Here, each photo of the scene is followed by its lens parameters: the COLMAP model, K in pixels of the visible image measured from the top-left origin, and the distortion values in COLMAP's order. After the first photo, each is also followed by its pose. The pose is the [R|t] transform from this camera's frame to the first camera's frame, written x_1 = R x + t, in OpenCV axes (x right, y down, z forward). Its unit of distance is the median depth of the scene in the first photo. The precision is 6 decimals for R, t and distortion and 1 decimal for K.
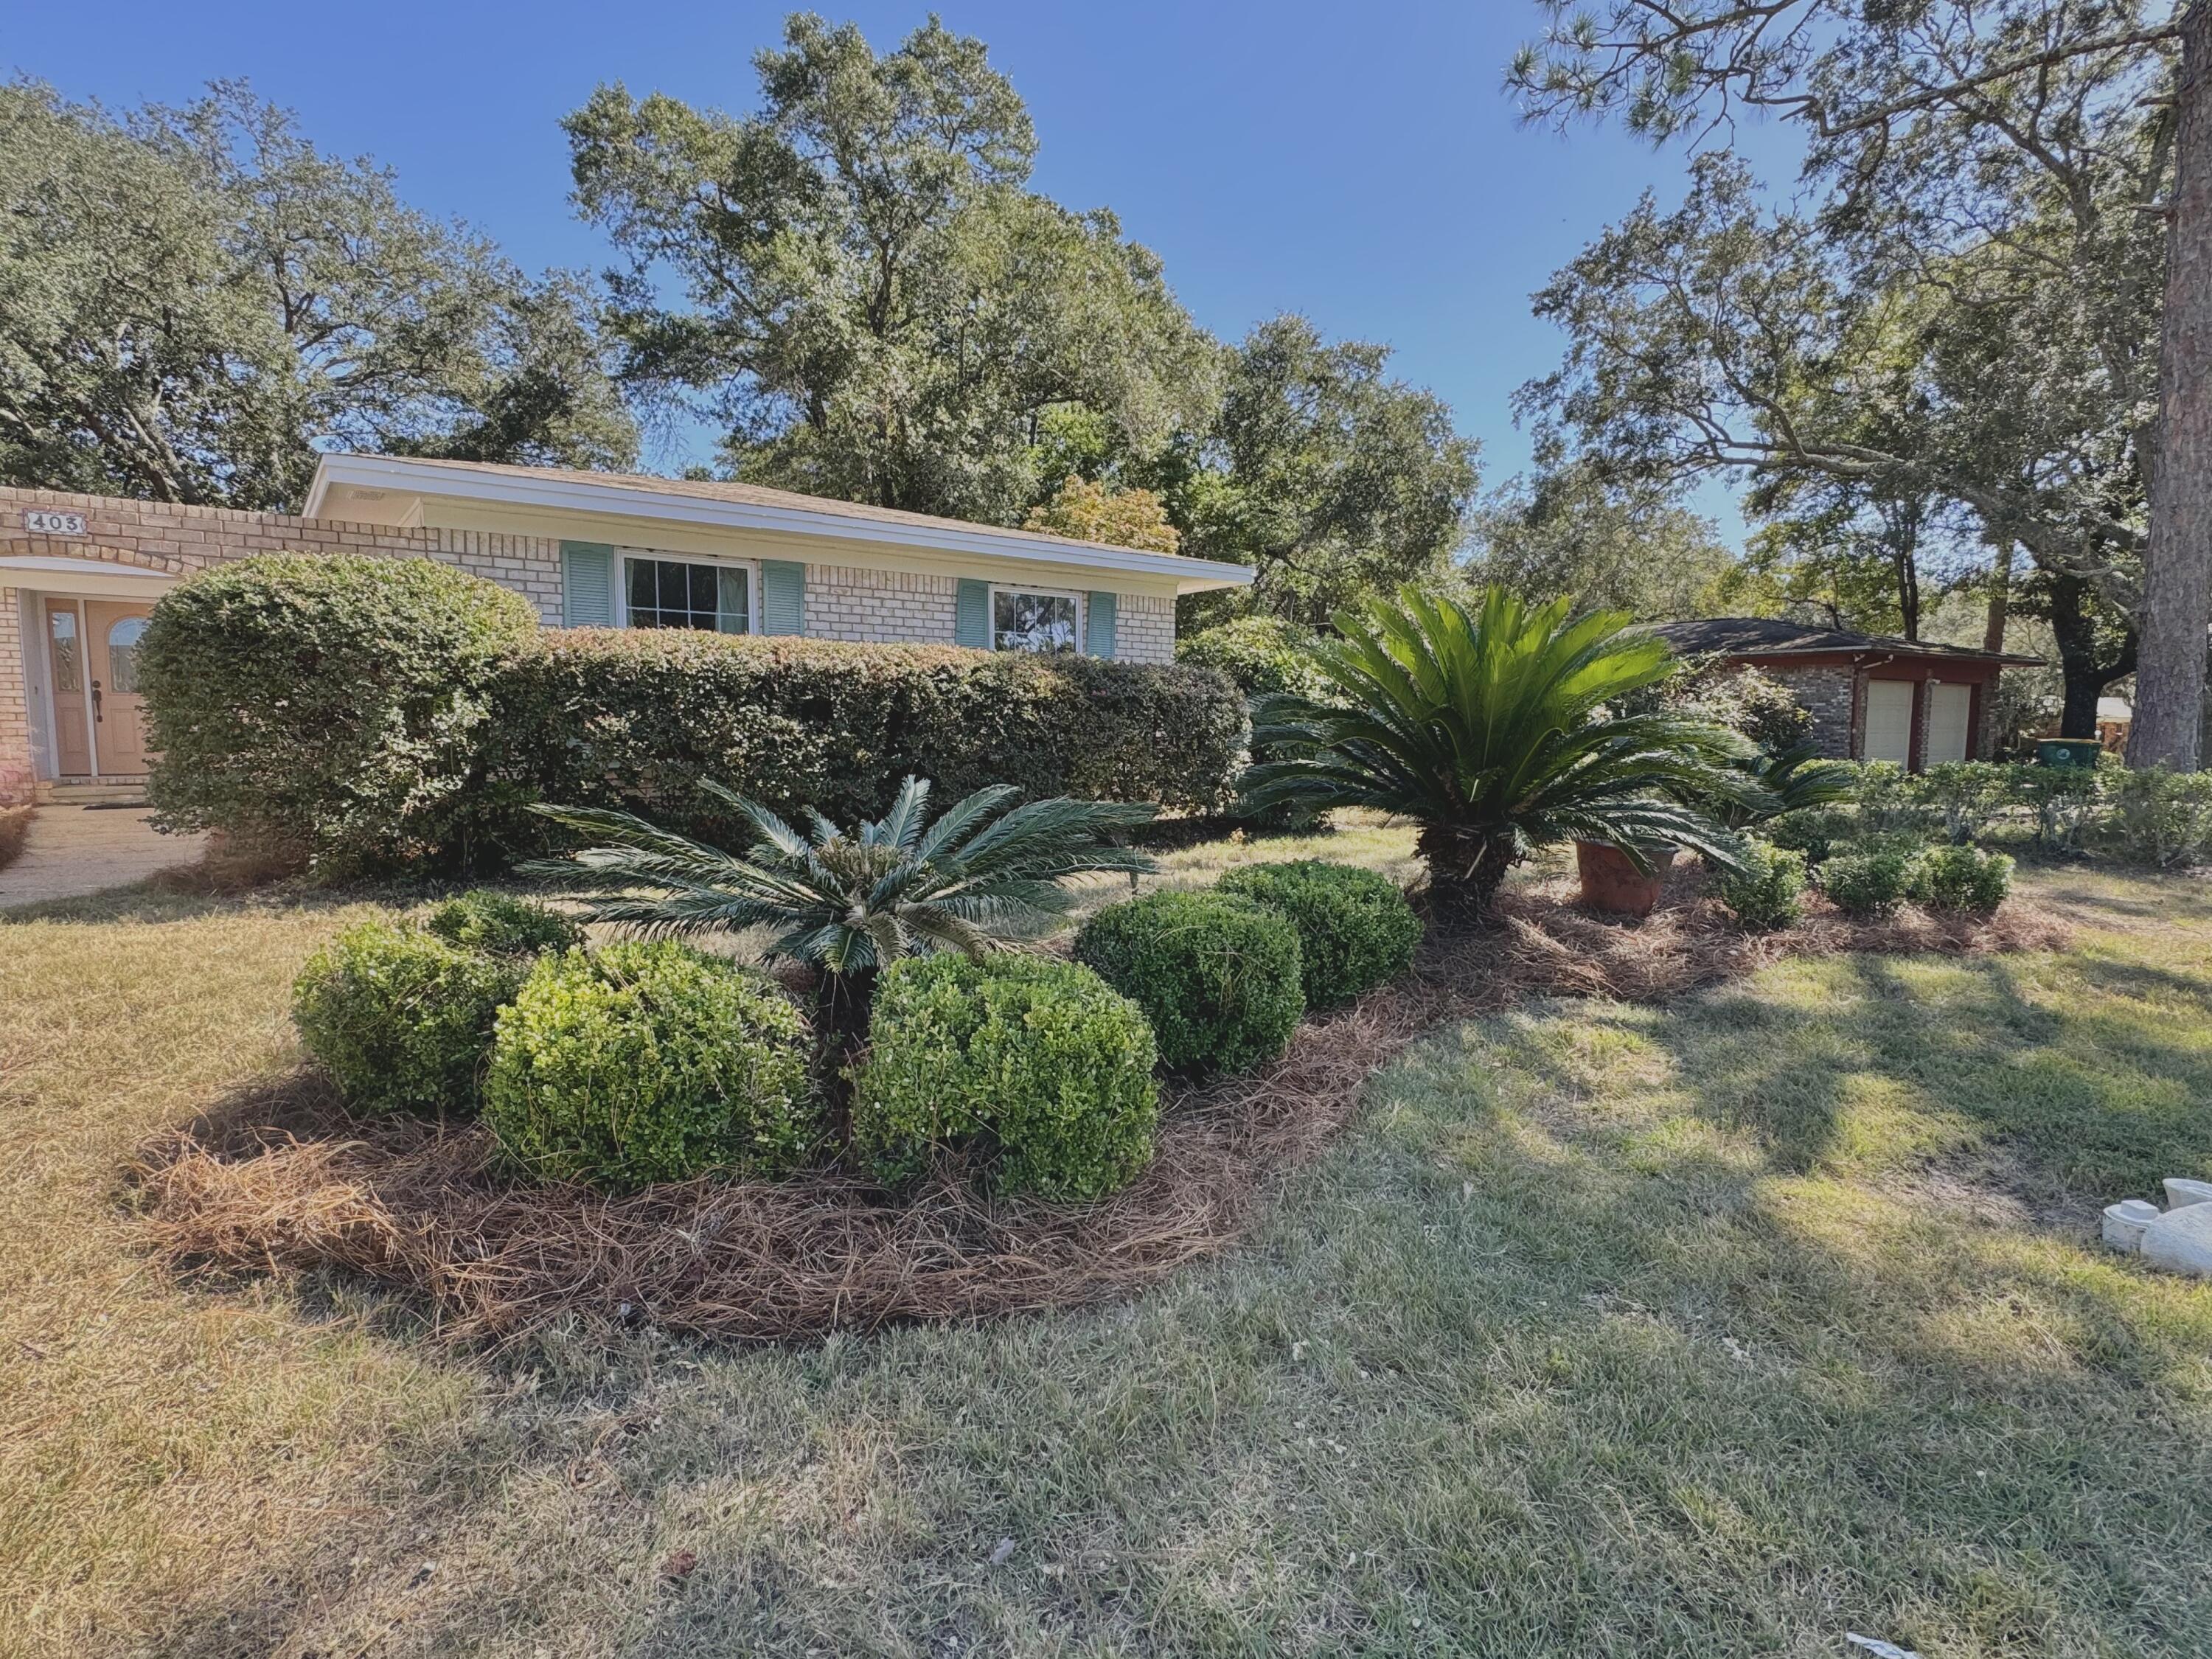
lens RADIAL K [[1108.5, 0, 1103.3], [0, 1108.5, 835.5], [0, 0, 1]] dist [-0.002111, -0.000214]
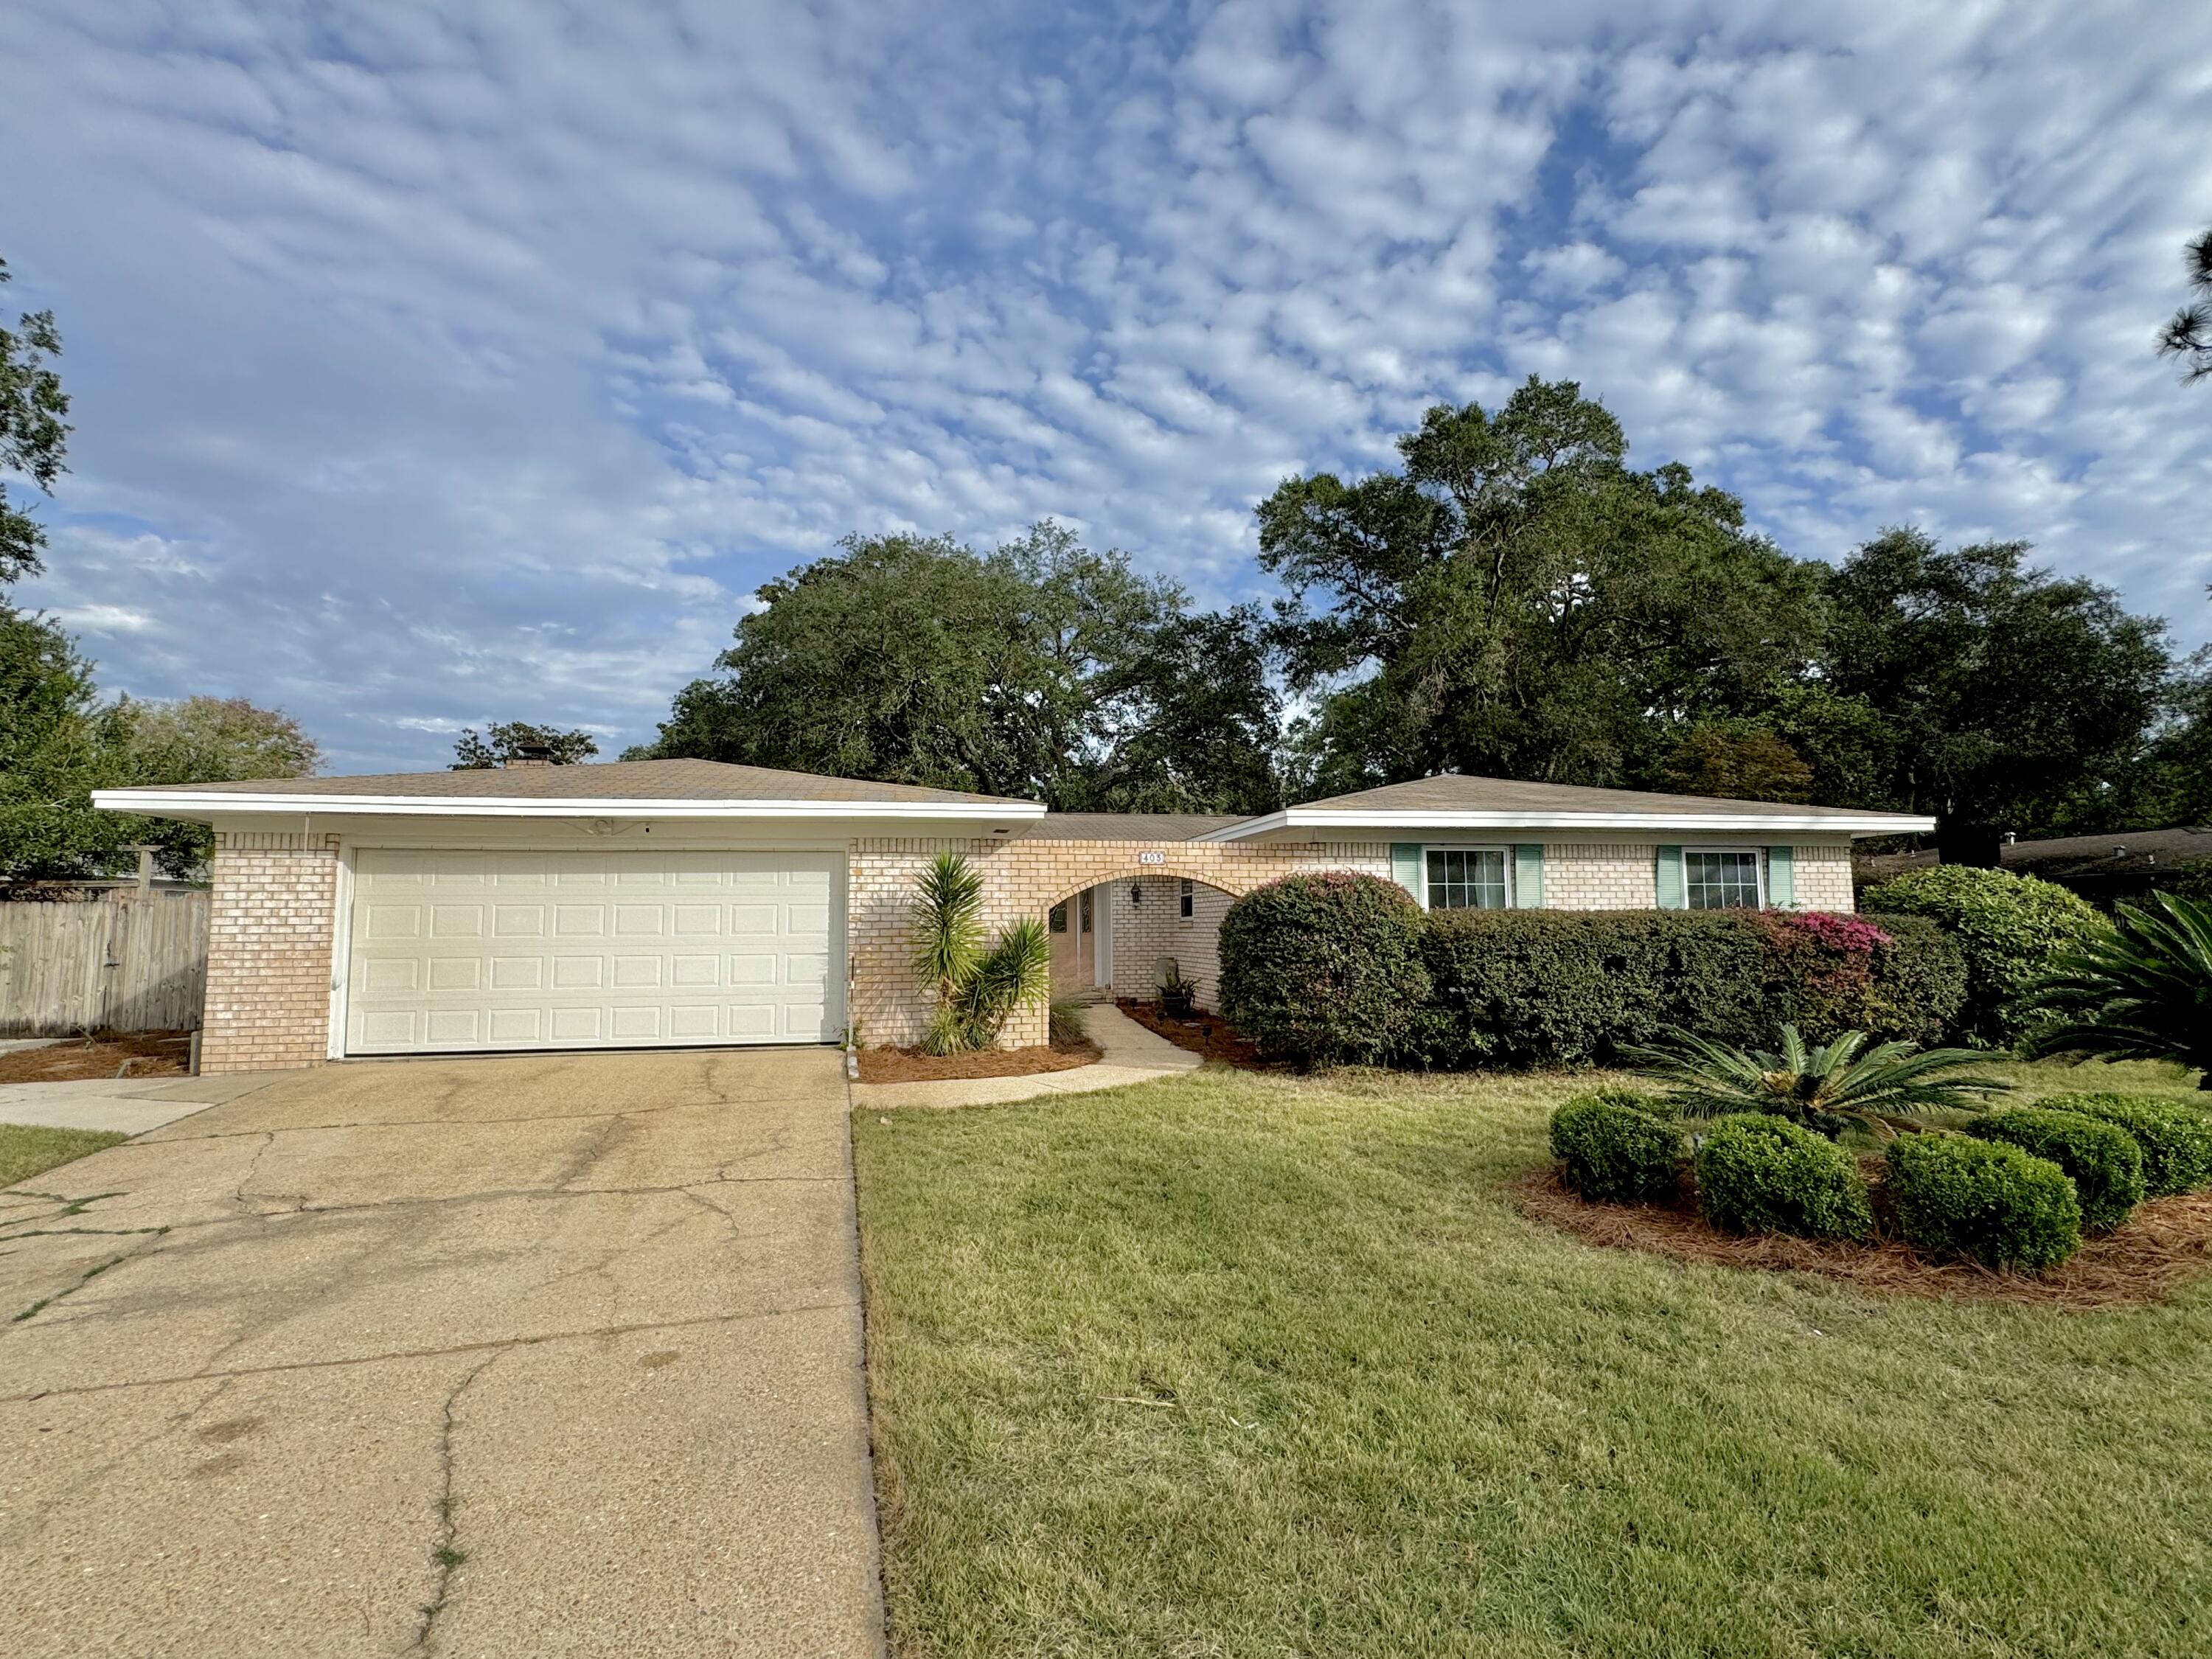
lens RADIAL K [[1056.2, 0, 1108.2], [0, 1056.2, 830.5], [0, 0, 1]] dist [-0.000556, 0.000088]
pose [[0.889886, -0.052335, -0.453171, -0.117933], [-0.031915, 0.983821, -0.176291, -0.010199], [0.455065, 0.171342, 0.873818, -0.303203]]
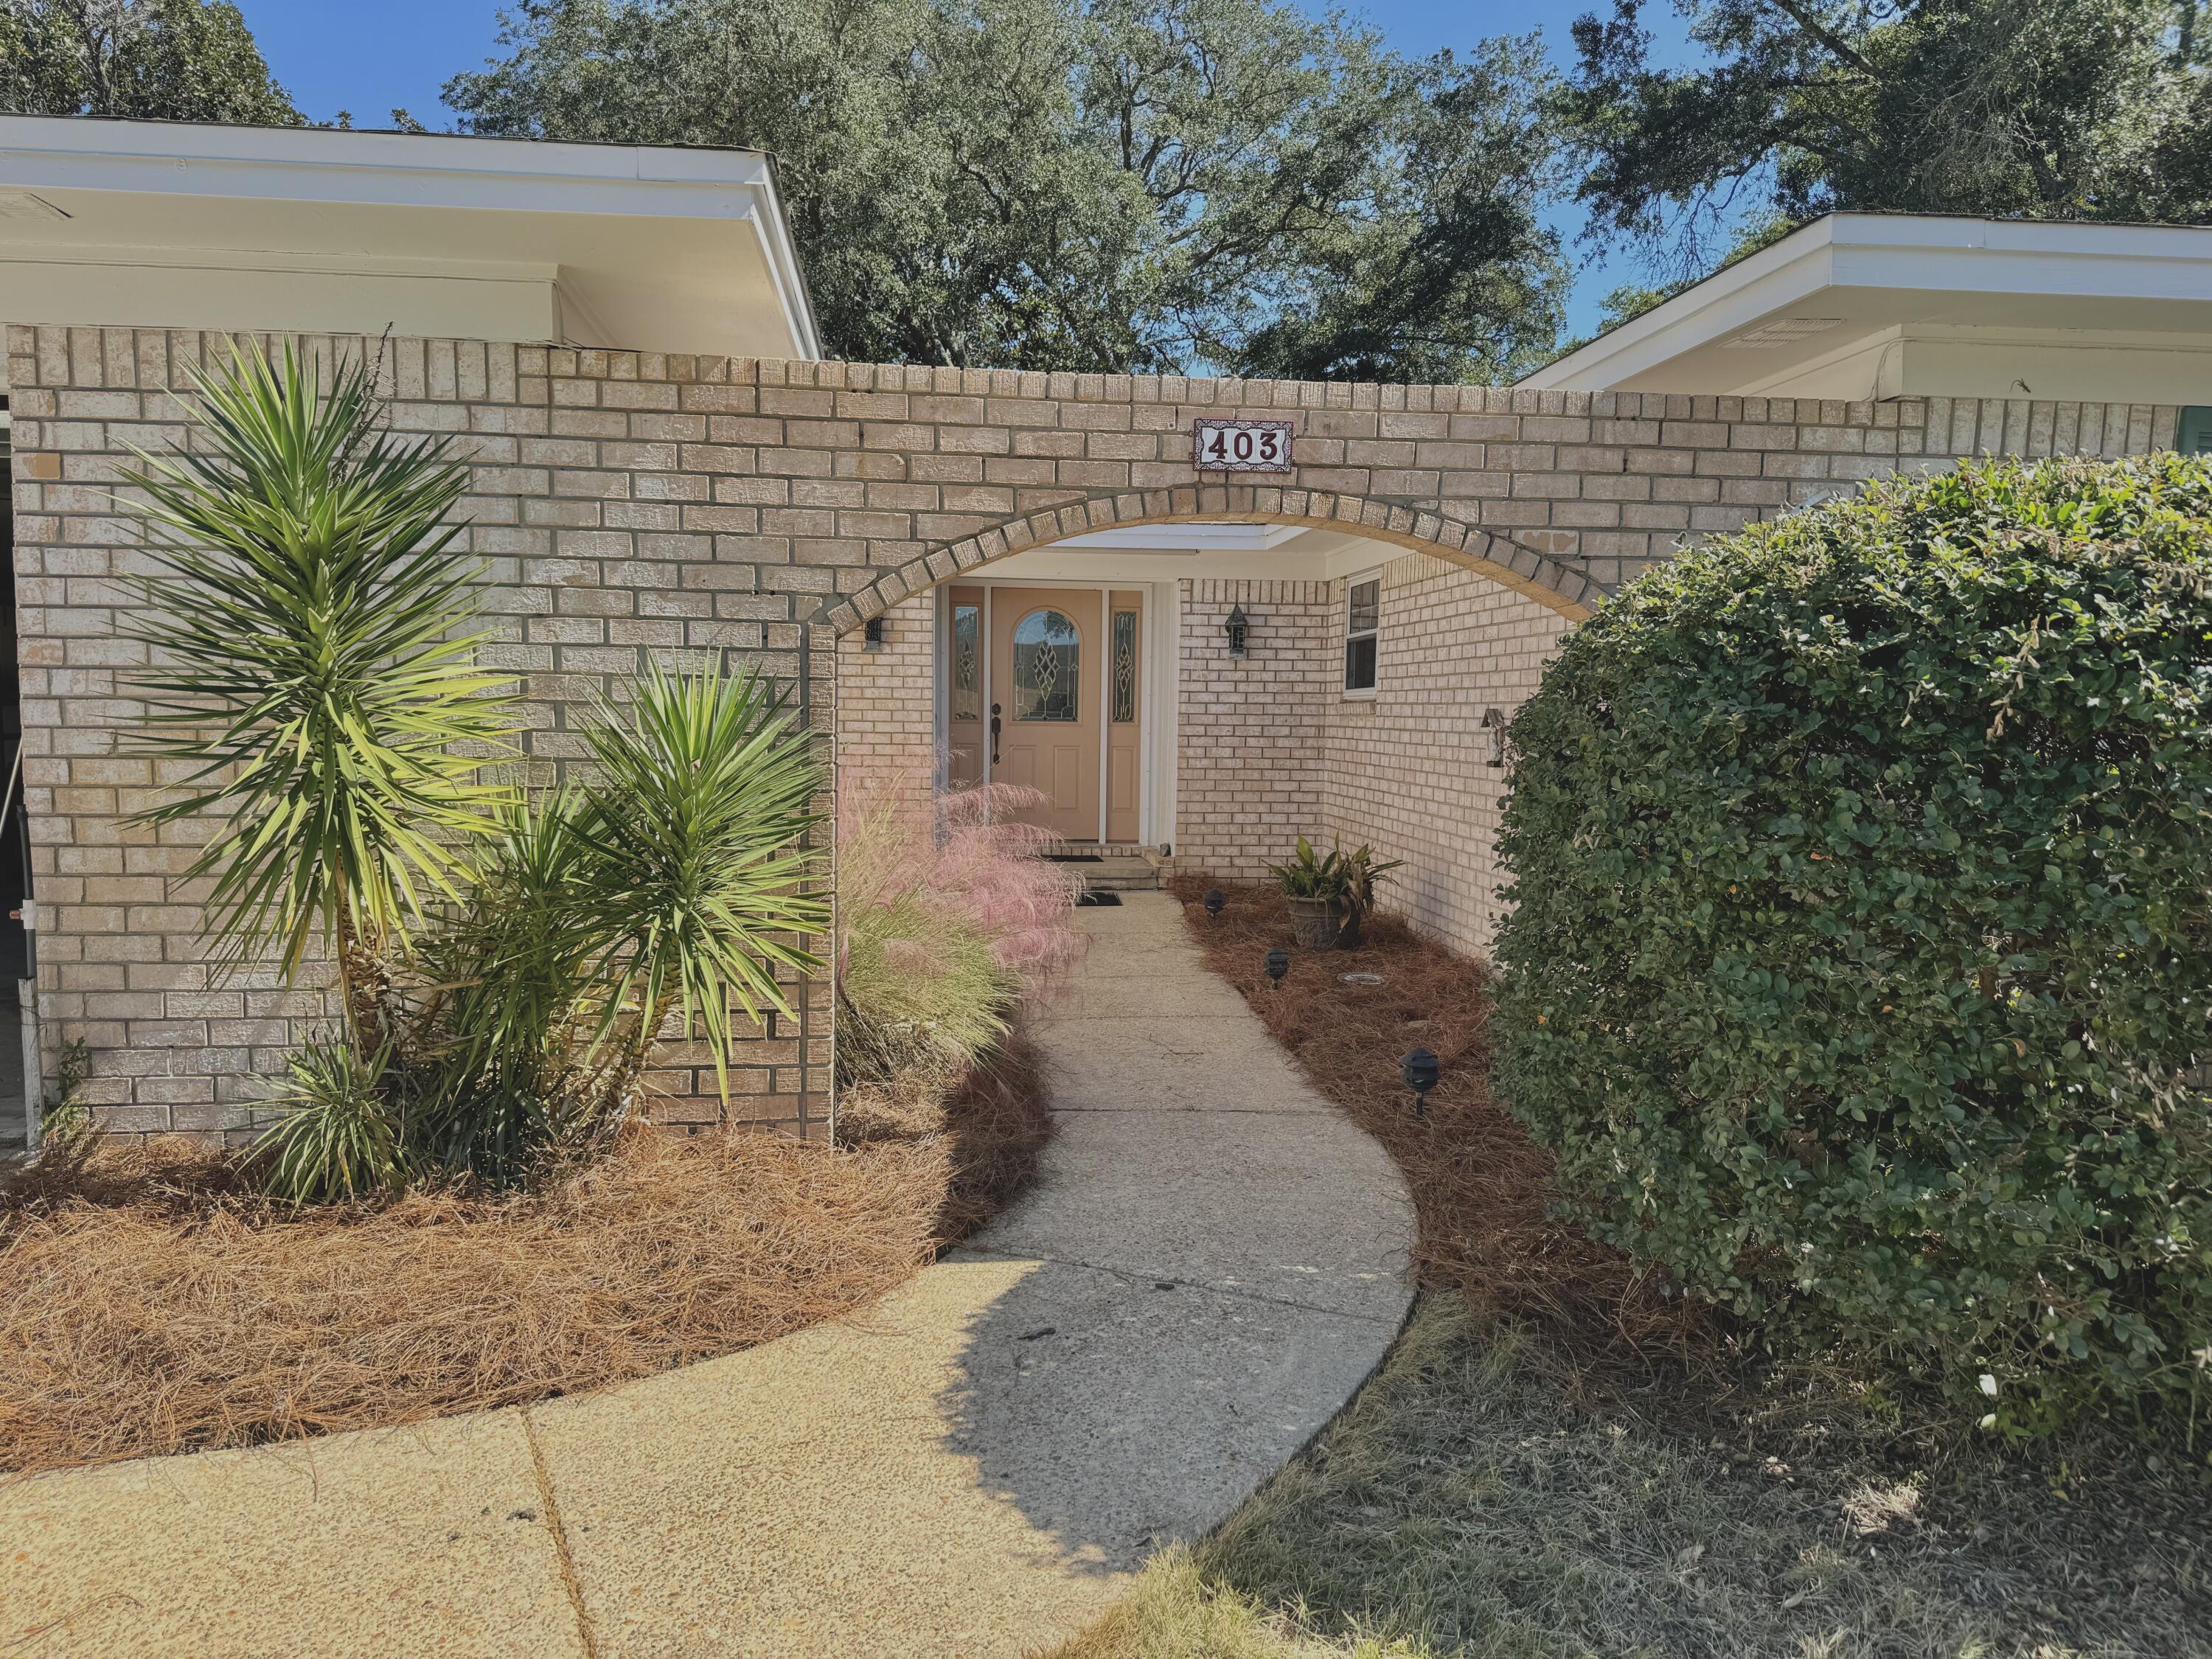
lens RADIAL K [[1553.3, 0, 1115.9], [0, 1553.3, 829.6], [0, 0, 1]] dist [0.031104, -0.009779]
pose [[0.851981, 0.048392, -0.521331, -0.346132], [-0.059738, 0.998202, -0.004969, -0.062229], [0.520153, 0.035377, 0.853340, 0.226444]]
